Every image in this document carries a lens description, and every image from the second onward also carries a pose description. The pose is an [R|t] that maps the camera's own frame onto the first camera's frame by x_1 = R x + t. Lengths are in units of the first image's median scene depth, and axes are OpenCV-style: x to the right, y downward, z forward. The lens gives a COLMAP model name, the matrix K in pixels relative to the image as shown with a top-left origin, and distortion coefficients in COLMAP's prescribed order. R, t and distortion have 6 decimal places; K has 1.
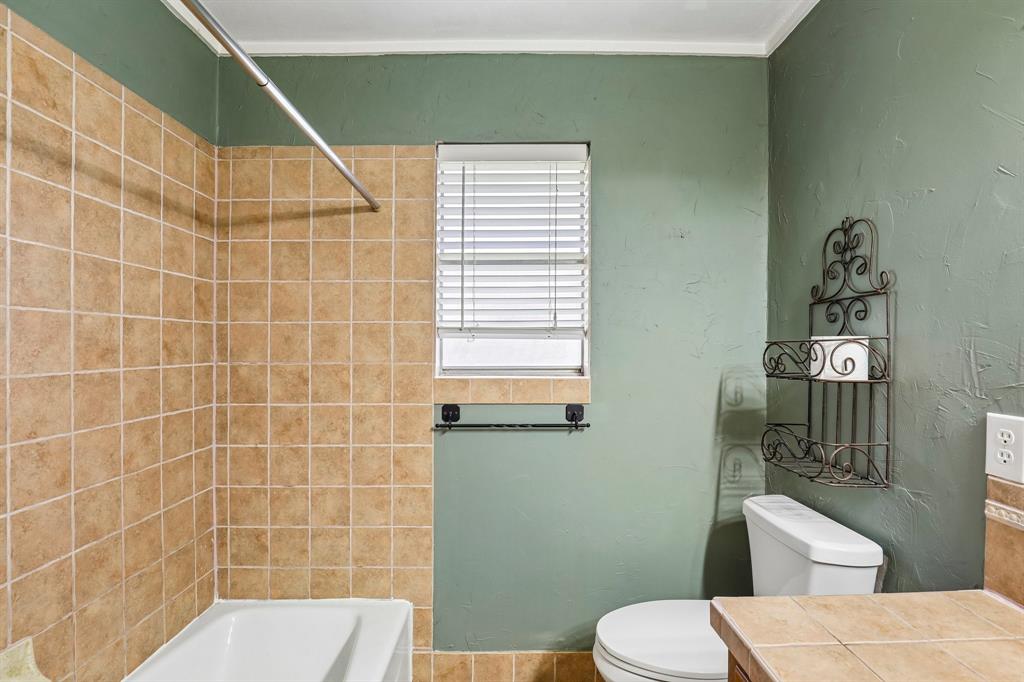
lens RADIAL K [[471.9, 0, 507.6], [0, 471.9, 351.8], [0, 0, 1]] dist [-0.027348, 0.002543]
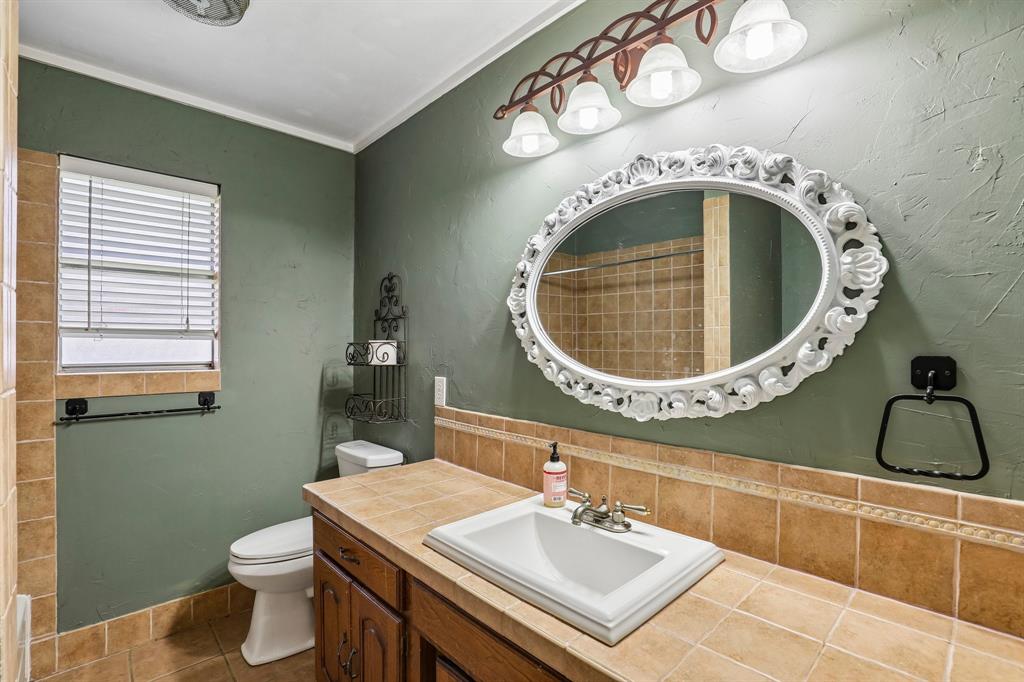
lens RADIAL K [[471.9, 0, 503.2], [0, 471.9, 348.5], [0, 0, 1]] dist [-0.027348, 0.002543]
pose [[0.734991, -0.001593, 0.678075, -0.118900], [0.004298, 0.999988, -0.002310, 0.002546], [-0.678064, 0.004613, 0.734989, -0.443903]]
